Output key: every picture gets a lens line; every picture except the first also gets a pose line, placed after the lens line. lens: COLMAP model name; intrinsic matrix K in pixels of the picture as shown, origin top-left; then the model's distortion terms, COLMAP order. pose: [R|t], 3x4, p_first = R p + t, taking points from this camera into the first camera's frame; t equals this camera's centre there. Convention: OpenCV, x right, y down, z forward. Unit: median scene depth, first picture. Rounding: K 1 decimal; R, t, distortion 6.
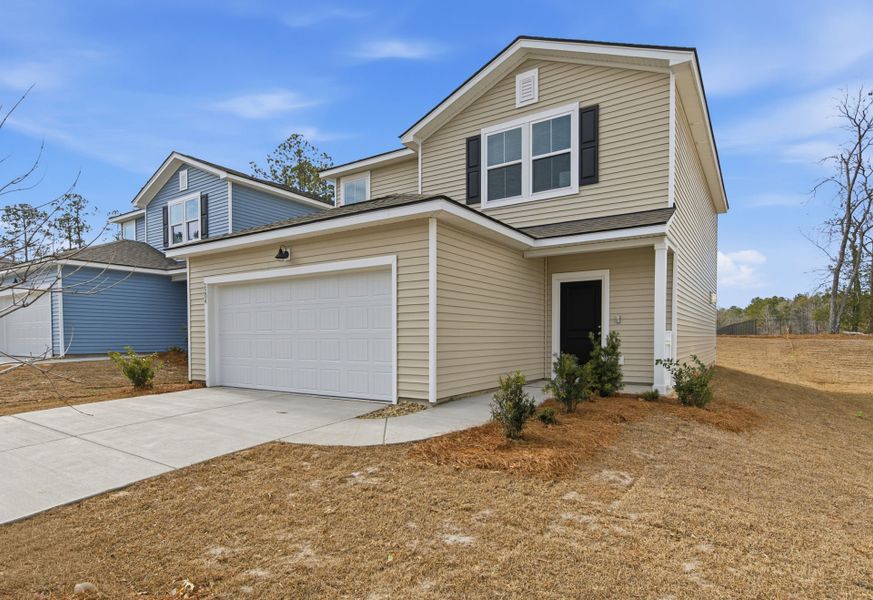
lens RADIAL K [[484.0, 0, 423.6], [0, 484.0, 350.6], [0, 0, 1]] dist [0.000525, 0.000159]
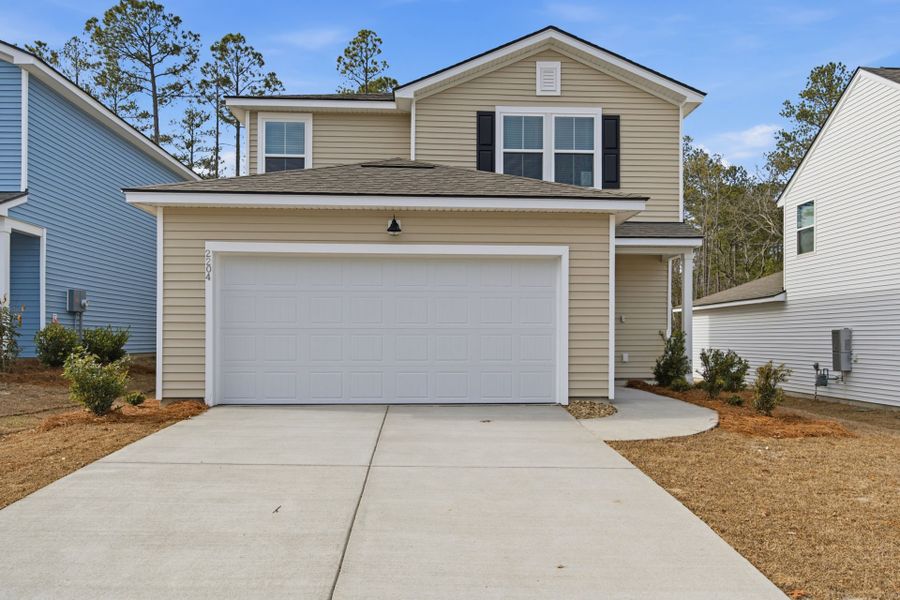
lens RADIAL K [[650.5, 0, 451.4], [0, 650.5, 336.7], [0, 0, 1]] dist [-0.004372, -0.004478]
pose [[0.799717, 0.006598, 0.600340, -0.725306], [0.011322, 0.999596, -0.026068, 0.007139], [-0.600270, 0.027645, 0.799320, 0.090832]]
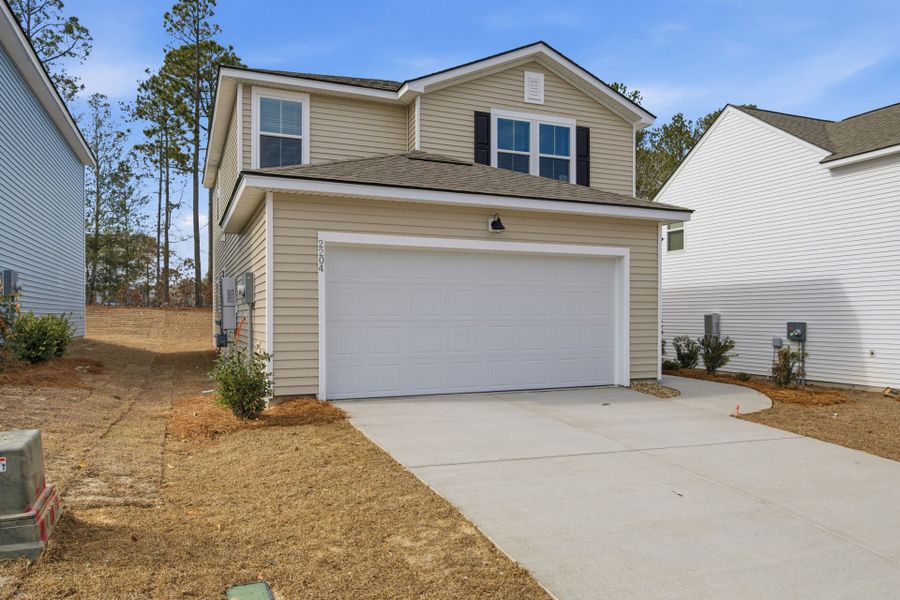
lens RADIAL K [[641.2, 0, 450.1], [0, 641.2, 316.2], [0, 0, 1]] dist [-0.000749, -0.006646]
pose [[0.544509, 0.001868, 0.838753, -1.075699], [0.020970, 0.999655, -0.015840, -0.021811], [-0.838493, 0.026214, 0.544282, 0.403673]]
